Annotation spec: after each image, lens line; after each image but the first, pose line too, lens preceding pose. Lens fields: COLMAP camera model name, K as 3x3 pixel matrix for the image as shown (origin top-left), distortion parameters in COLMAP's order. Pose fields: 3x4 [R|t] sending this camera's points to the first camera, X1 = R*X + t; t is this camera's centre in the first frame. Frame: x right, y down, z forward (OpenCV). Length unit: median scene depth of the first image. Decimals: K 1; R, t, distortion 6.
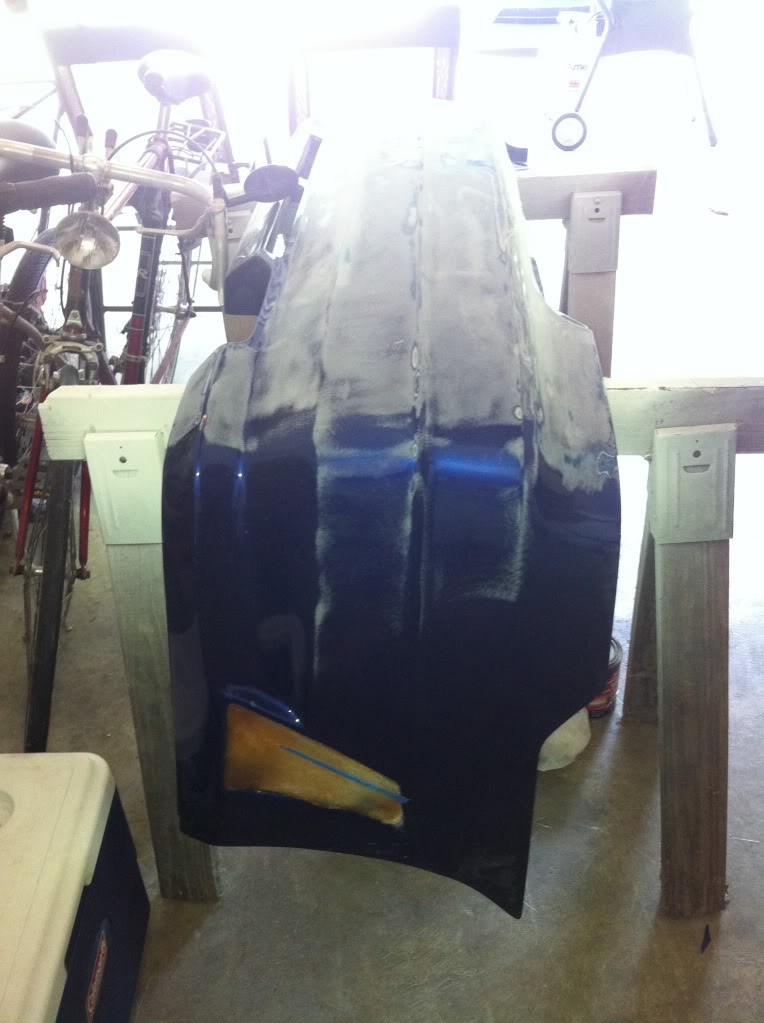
lens RADIAL K [[1027.9, 0, 382.0], [0, 1027.9, 511.5], [0, 0, 1]] dist [0.094660, -0.311611]
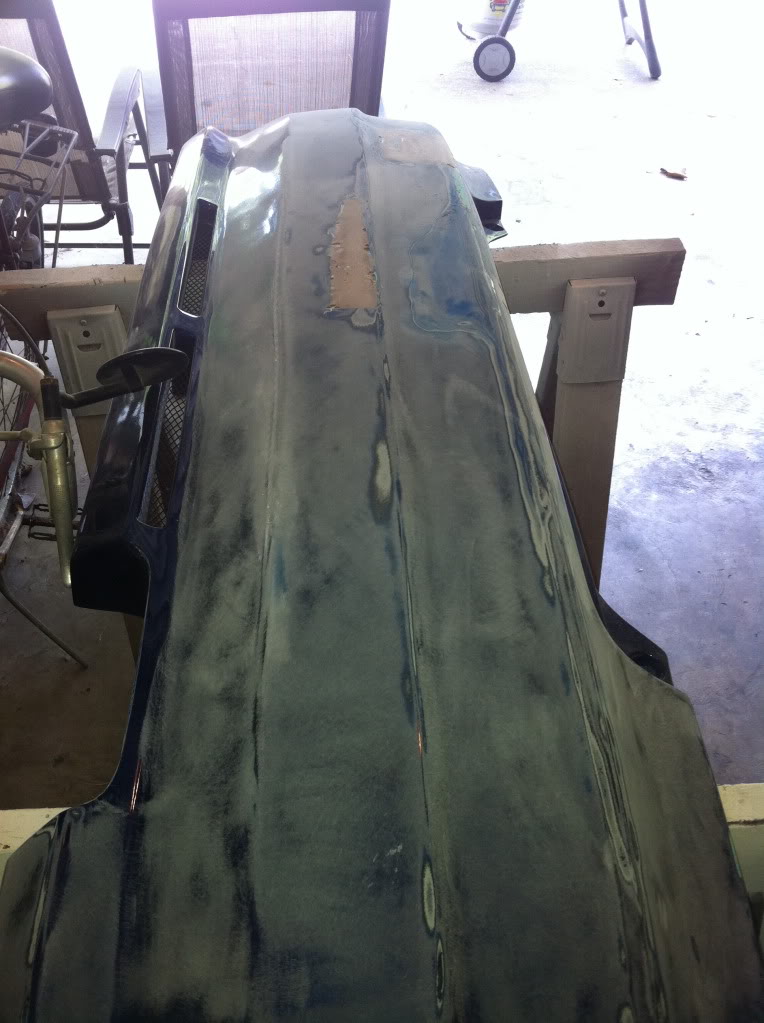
lens RADIAL K [[1027.9, 0, 382.0], [0, 1027.9, 511.5], [0, 0, 1]] dist [0.094660, -0.311611]
pose [[0.994510, -0.029147, 0.100496, -0.036830], [0.017210, 0.992905, 0.117660, -0.376800], [-0.103212, -0.115285, 0.987956, 0.453398]]
